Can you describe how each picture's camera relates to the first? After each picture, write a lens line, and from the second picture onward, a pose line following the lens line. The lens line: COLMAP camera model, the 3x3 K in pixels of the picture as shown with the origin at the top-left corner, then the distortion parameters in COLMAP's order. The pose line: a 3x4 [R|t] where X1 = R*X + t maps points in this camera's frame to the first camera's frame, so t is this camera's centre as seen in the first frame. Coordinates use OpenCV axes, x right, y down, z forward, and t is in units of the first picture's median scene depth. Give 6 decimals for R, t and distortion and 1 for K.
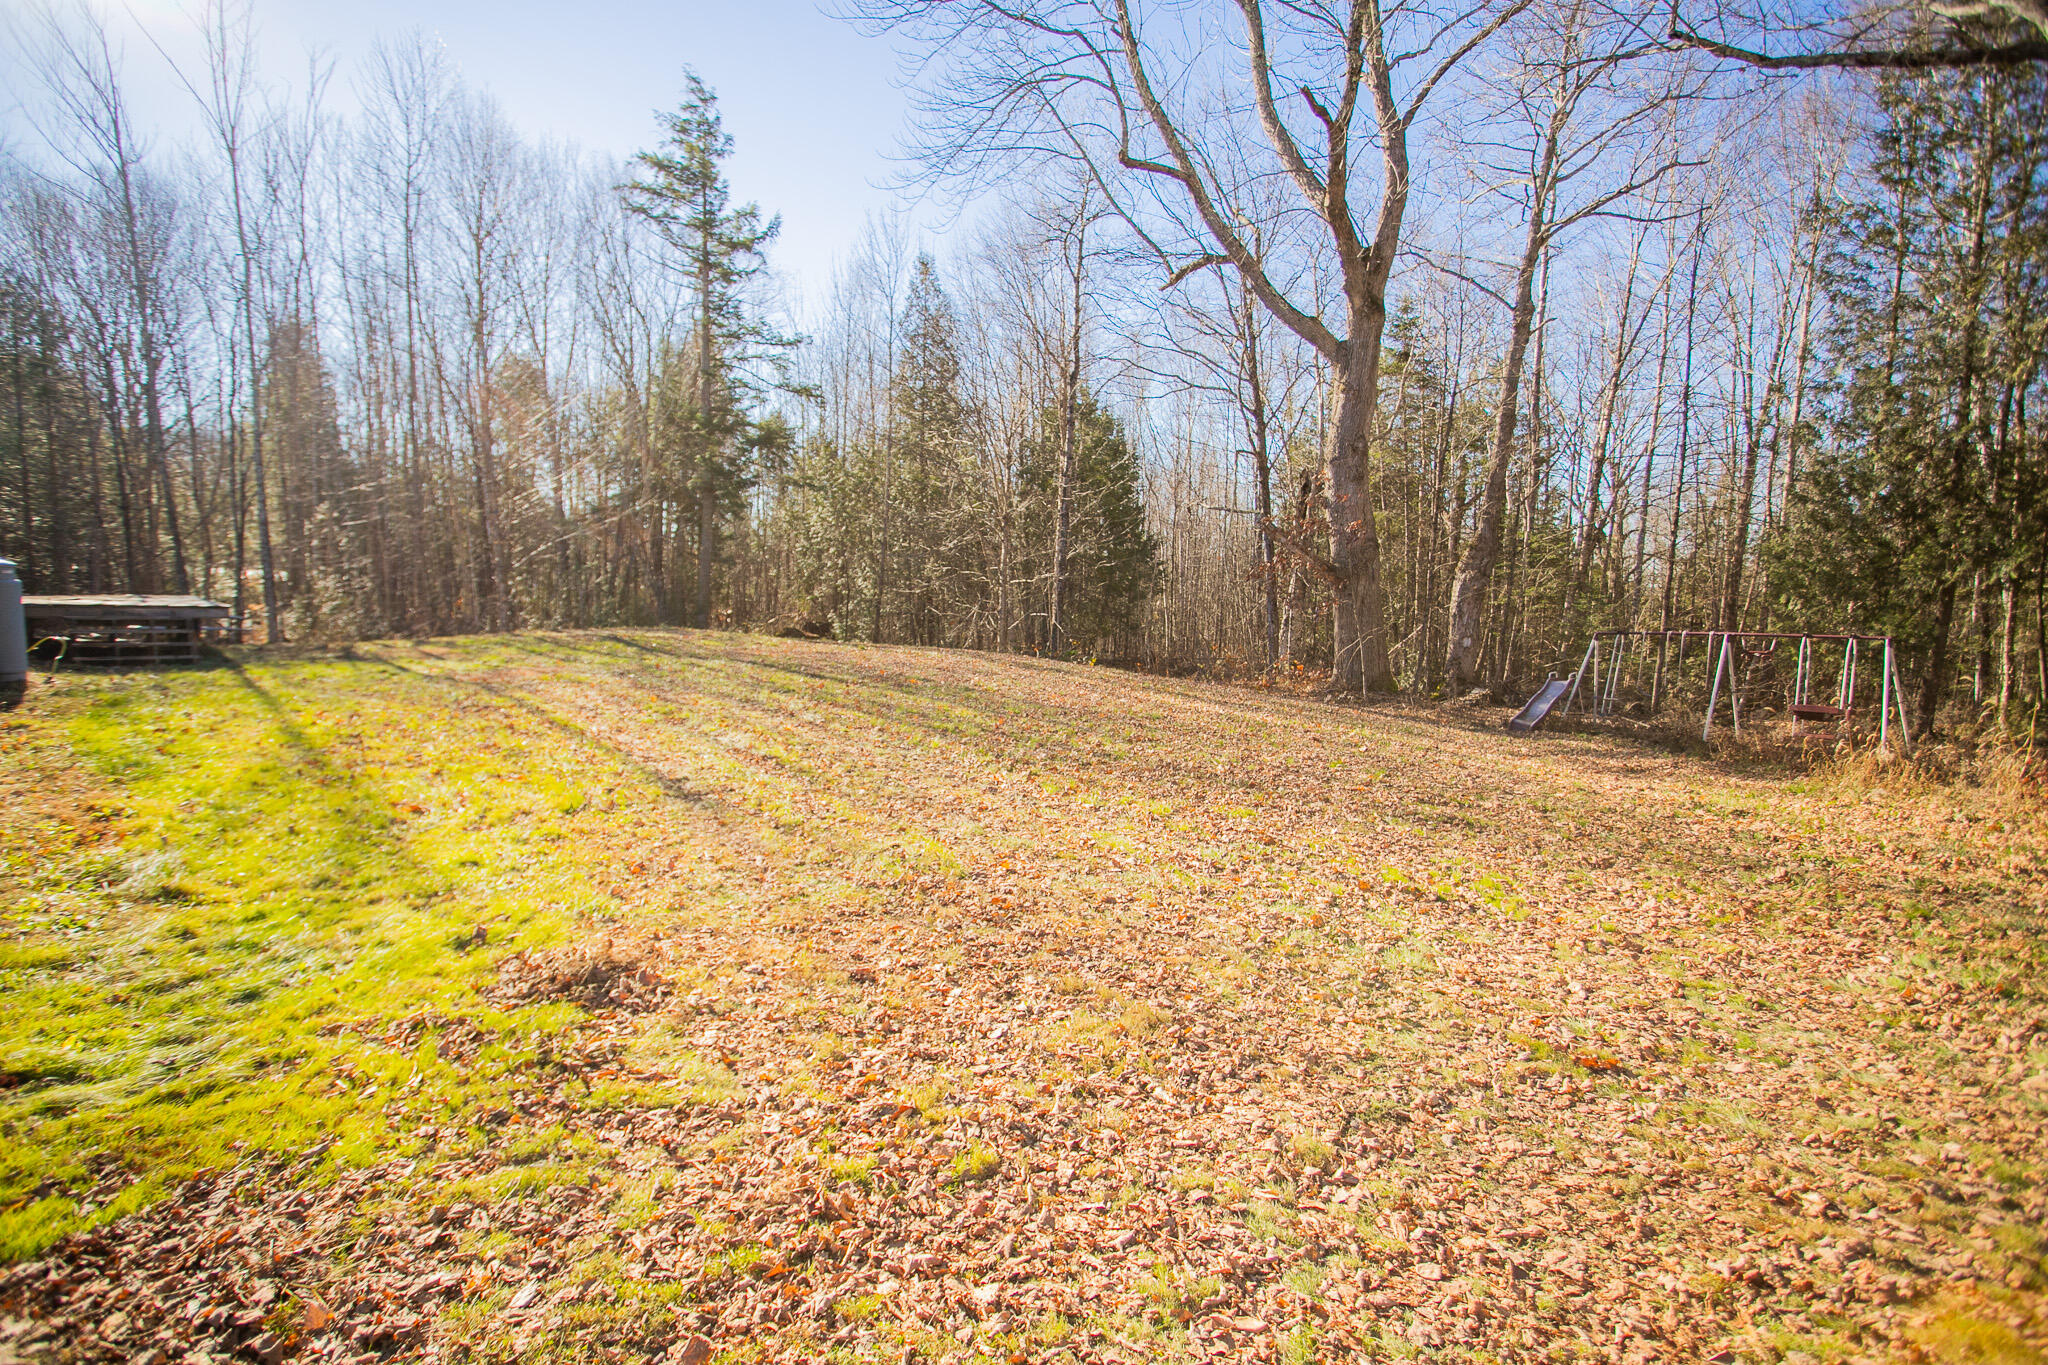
lens RADIAL K [[989.9, 0, 1024.0], [0, 989.9, 682.5], [0, 0, 1]] dist [-0.076846, 0.036057]
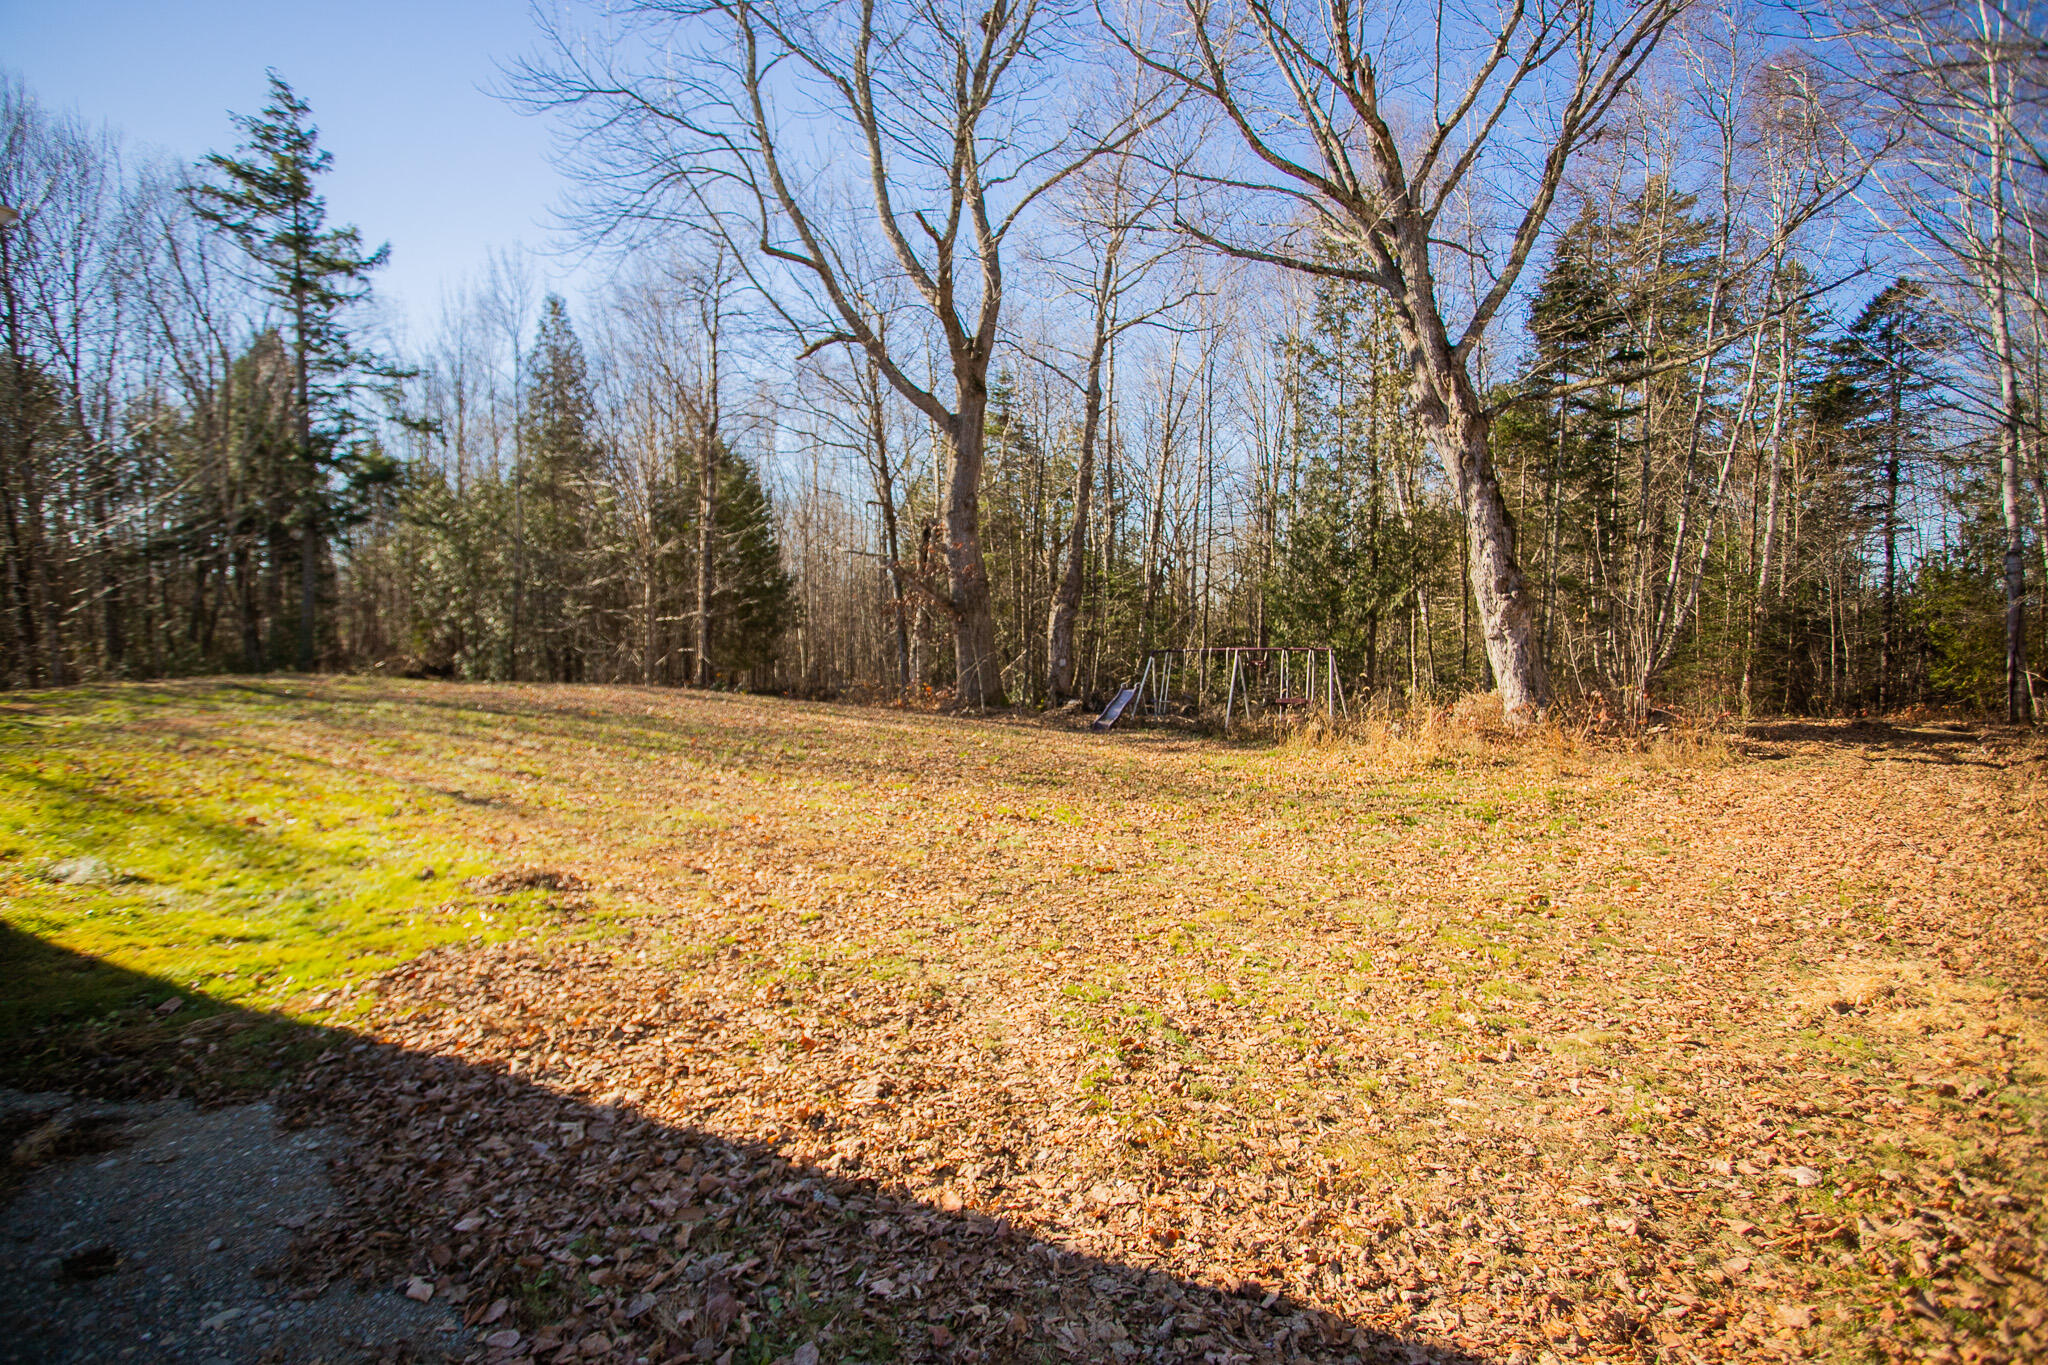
lens RADIAL K [[989.9, 0, 1024.0], [0, 989.9, 682.5], [0, 0, 1]] dist [-0.076846, 0.036057]
pose [[0.929599, -0.037863, 0.366622, -0.041708], [0.049152, 0.998560, -0.021503, 0.007627], [-0.365280, 0.038009, 0.930121, -0.124222]]
